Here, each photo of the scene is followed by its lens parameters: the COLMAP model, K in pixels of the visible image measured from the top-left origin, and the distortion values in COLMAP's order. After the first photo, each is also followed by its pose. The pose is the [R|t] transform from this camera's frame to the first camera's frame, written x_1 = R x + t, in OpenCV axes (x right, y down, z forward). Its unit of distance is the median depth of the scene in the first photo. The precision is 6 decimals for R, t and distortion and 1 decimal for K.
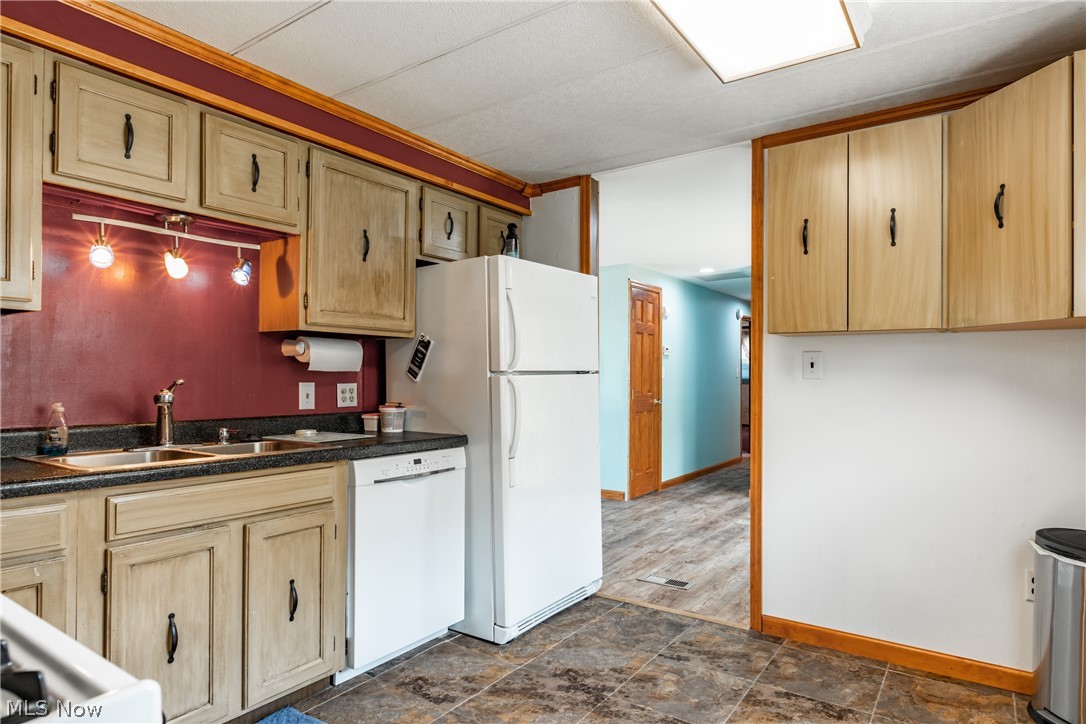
lens RADIAL K [[621.2, 0, 566.2], [0, 621.2, 367.7], [0, 0, 1]] dist [0.000486, 0.000427]
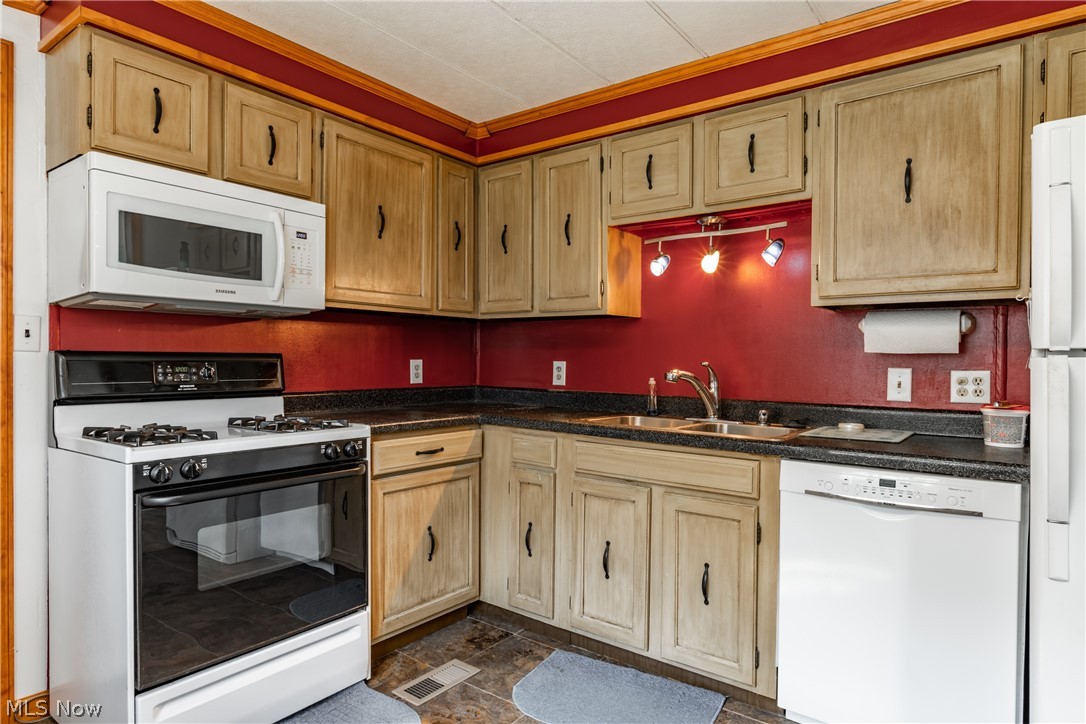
lens RADIAL K [[621.2, 0, 548.5], [0, 621.2, 366.0], [0, 0, 1]] dist [0.000486, 0.000427]
pose [[-0.051236, 0.006941, -0.998662, 0.484662], [0.004655, 0.999967, 0.006711, 0.016486], [0.998676, -0.004305, -0.051267, 0.695482]]
